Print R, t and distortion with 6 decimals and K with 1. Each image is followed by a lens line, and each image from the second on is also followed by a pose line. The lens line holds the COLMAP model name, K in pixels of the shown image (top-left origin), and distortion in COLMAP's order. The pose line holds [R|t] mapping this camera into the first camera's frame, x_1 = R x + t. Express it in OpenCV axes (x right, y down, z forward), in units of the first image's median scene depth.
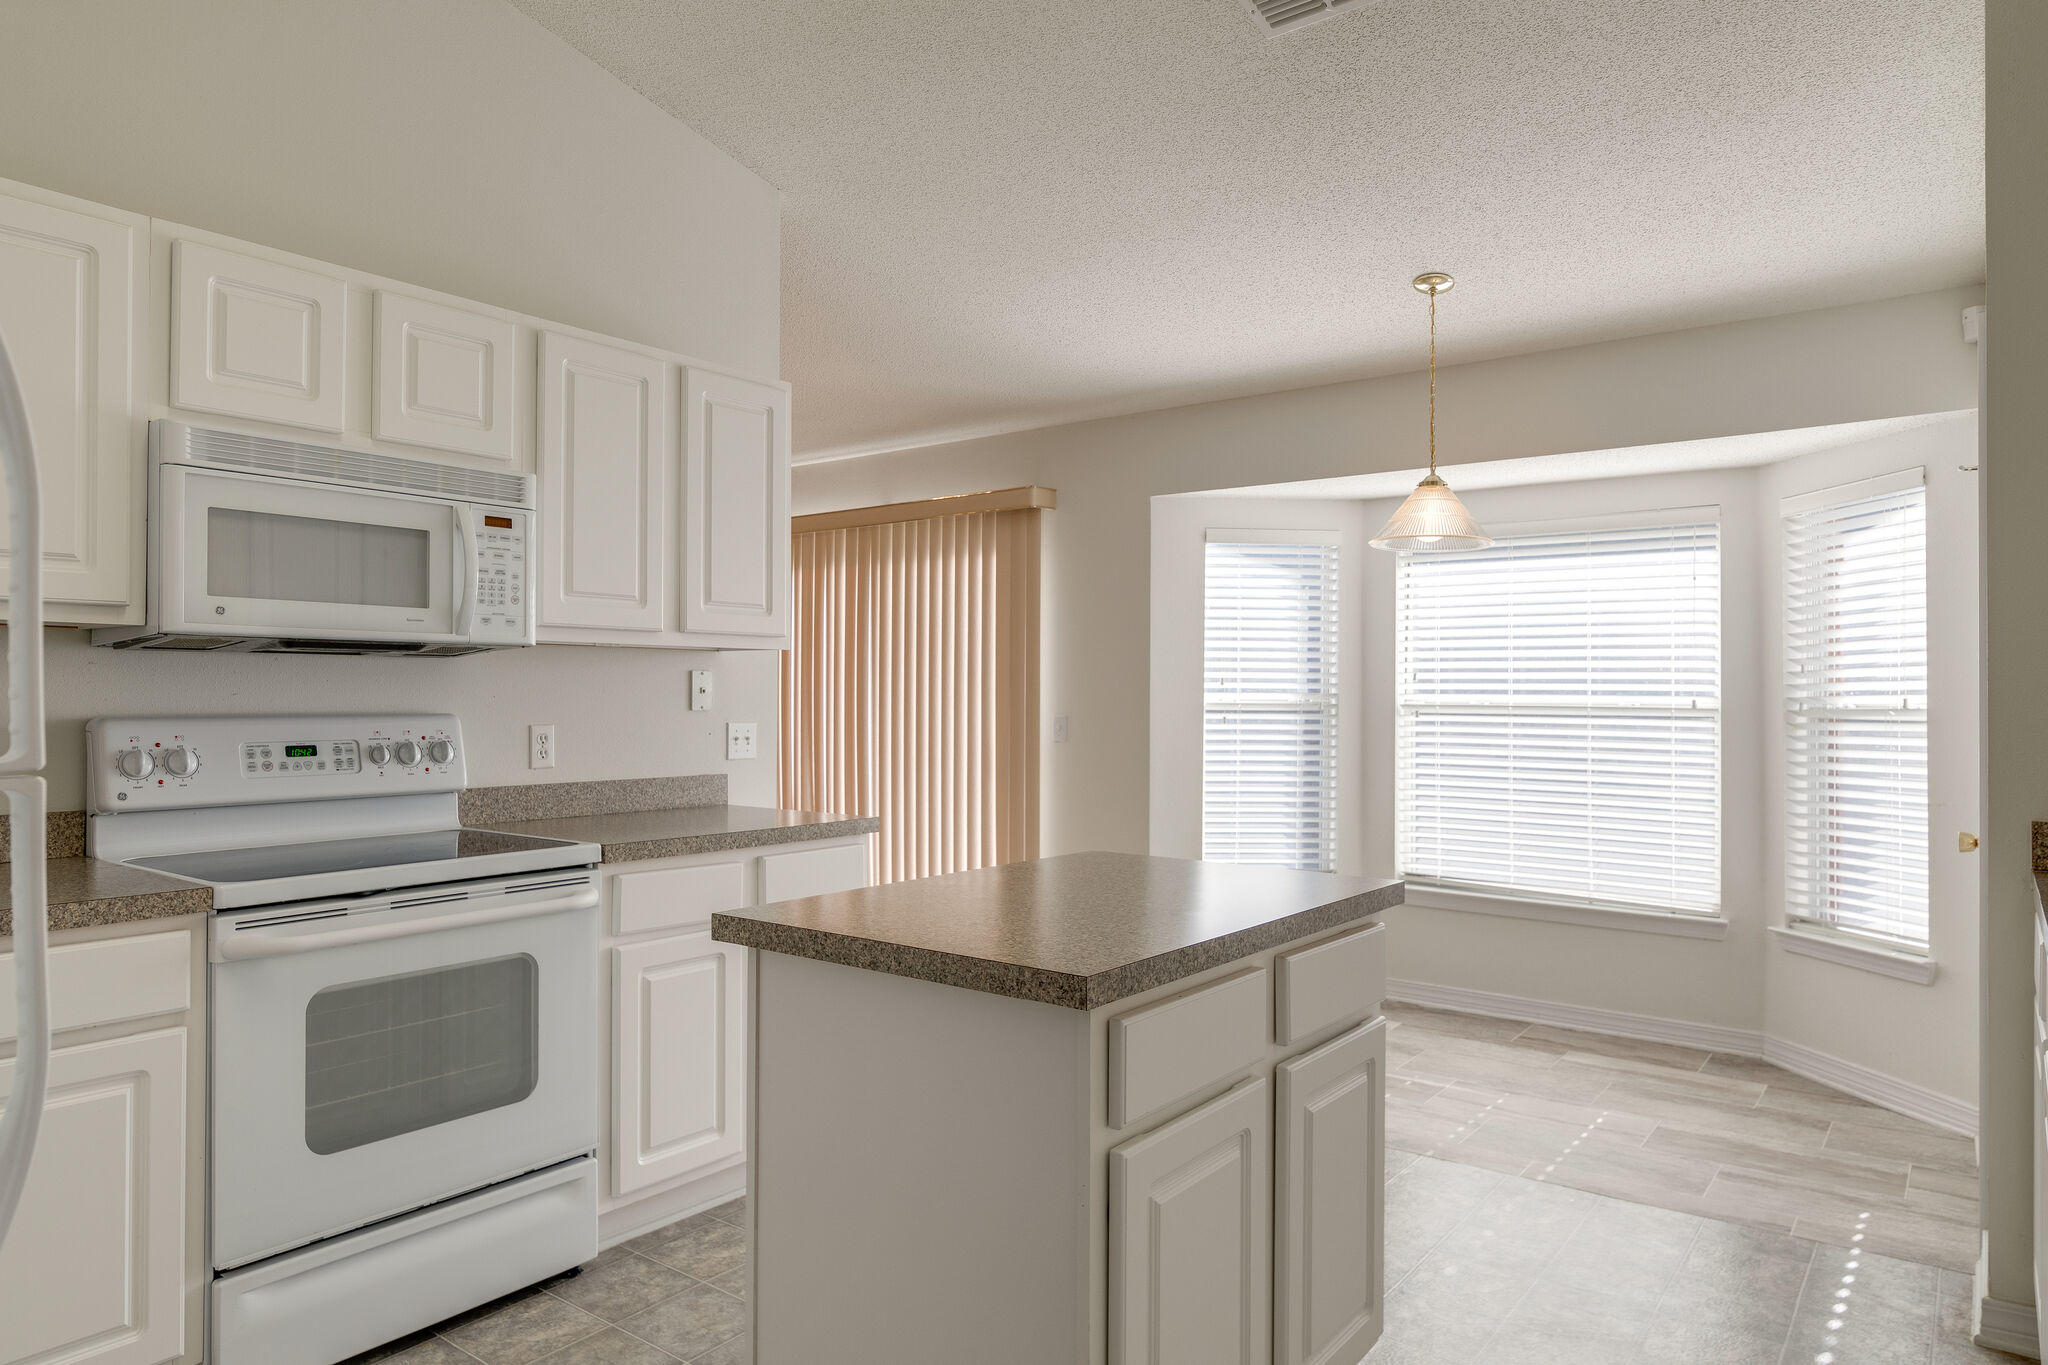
lens RADIAL K [[1287.1, 0, 1024.0], [0, 1287.1, 682.5], [0, 0, 1]] dist [-0.002112, -0.000592]
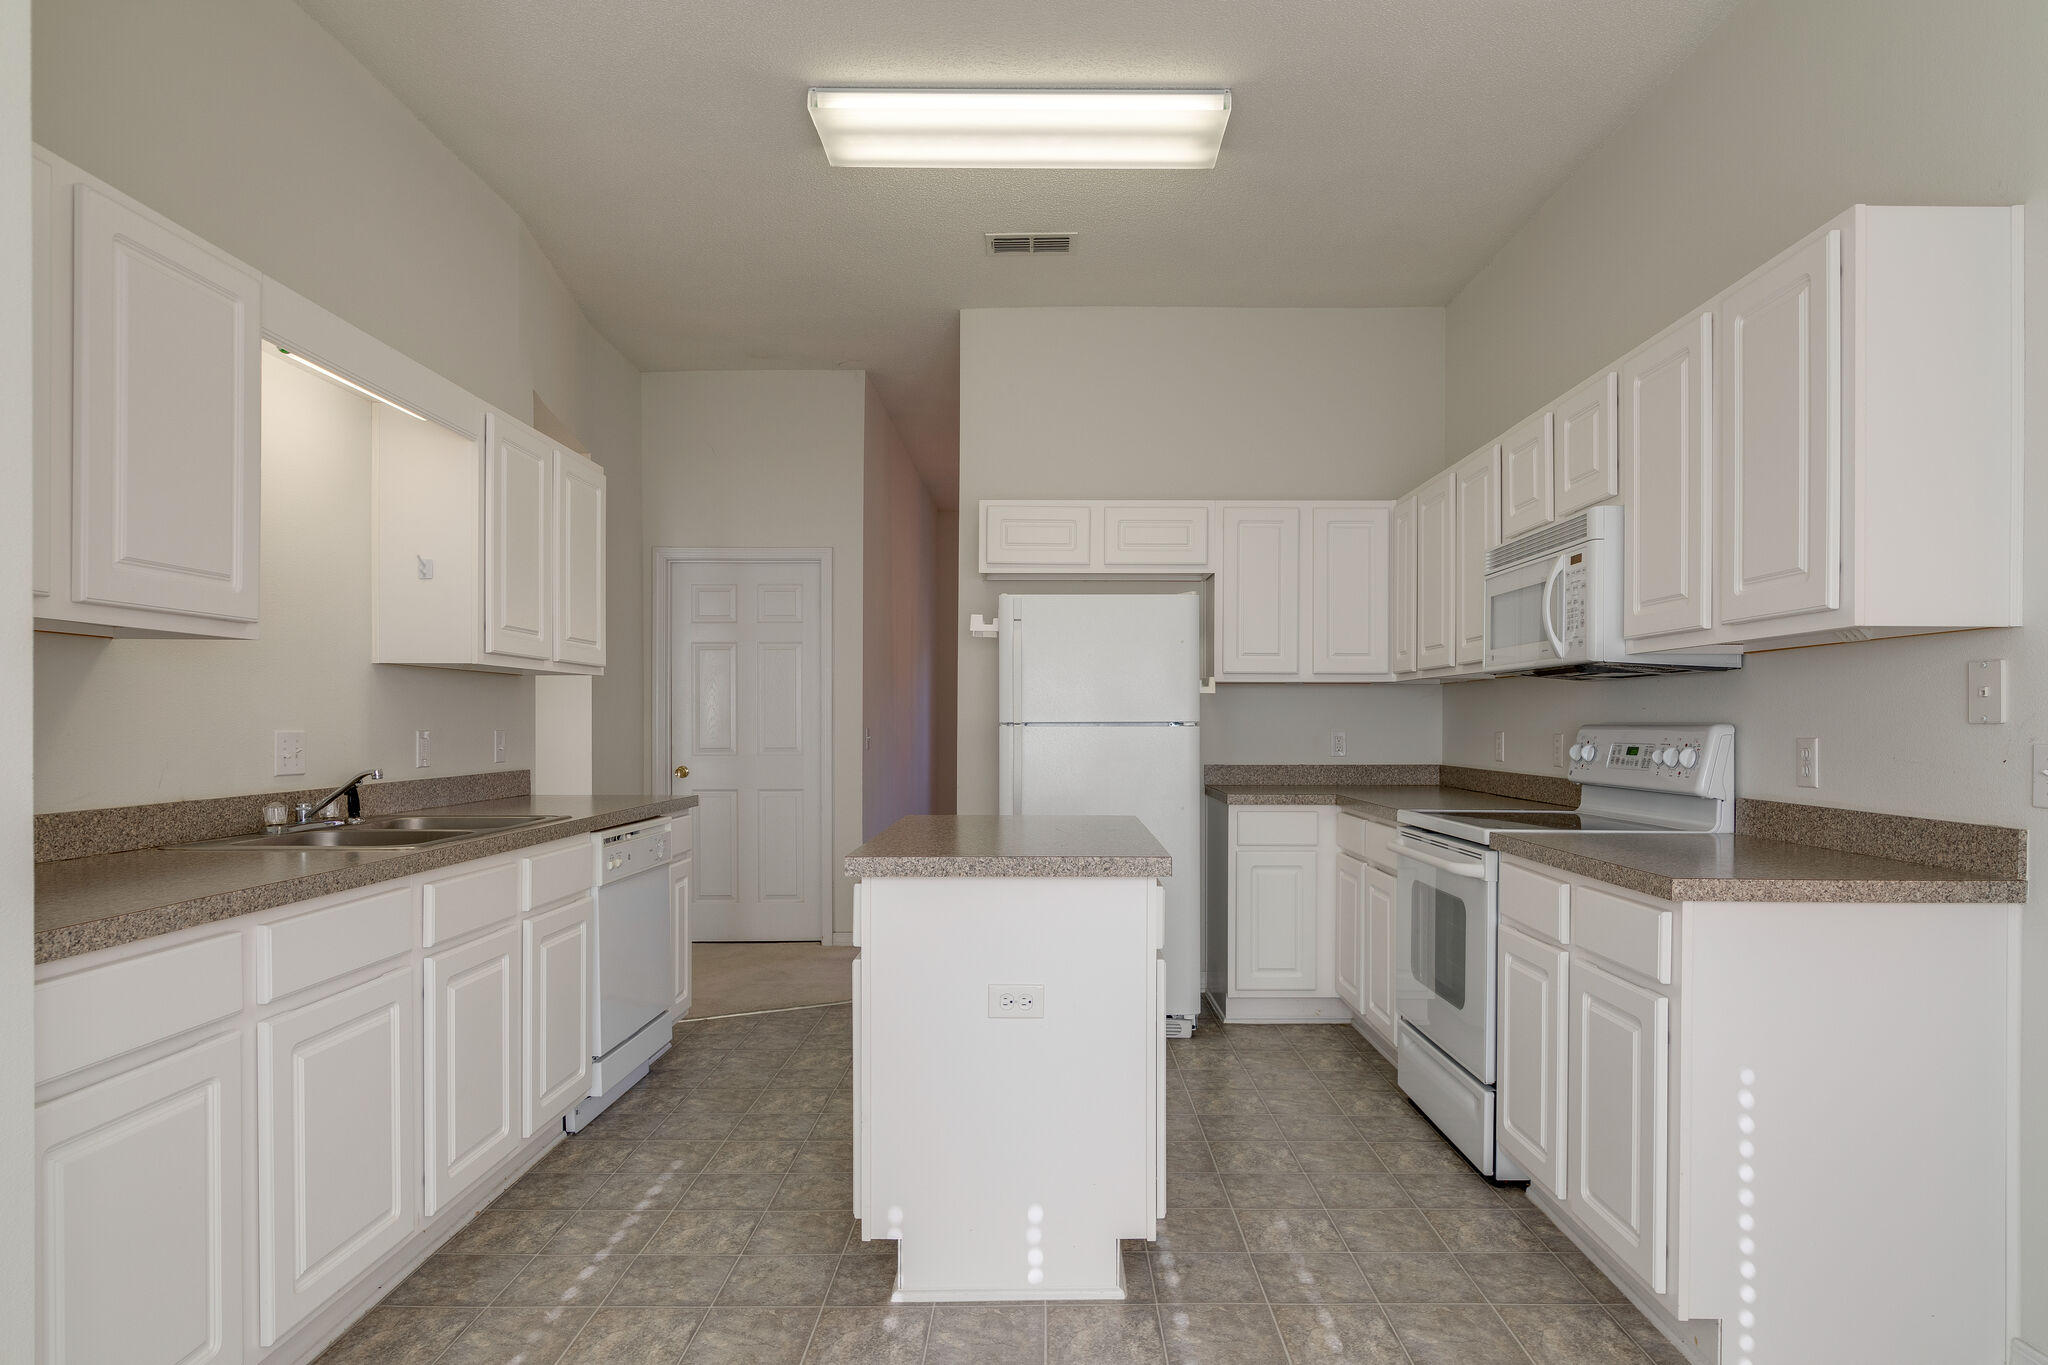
lens RADIAL K [[1131.4, 0, 1023.7], [0, 1131.4, 728.9], [0, 0, 1]] dist [0.004450, 0.000257]
pose [[-0.814610, -0.005081, -0.579987, 0.601808], [-0.002375, 0.999982, -0.005424, 0.037587], [0.580005, -0.003041, -0.814607, 1.544613]]
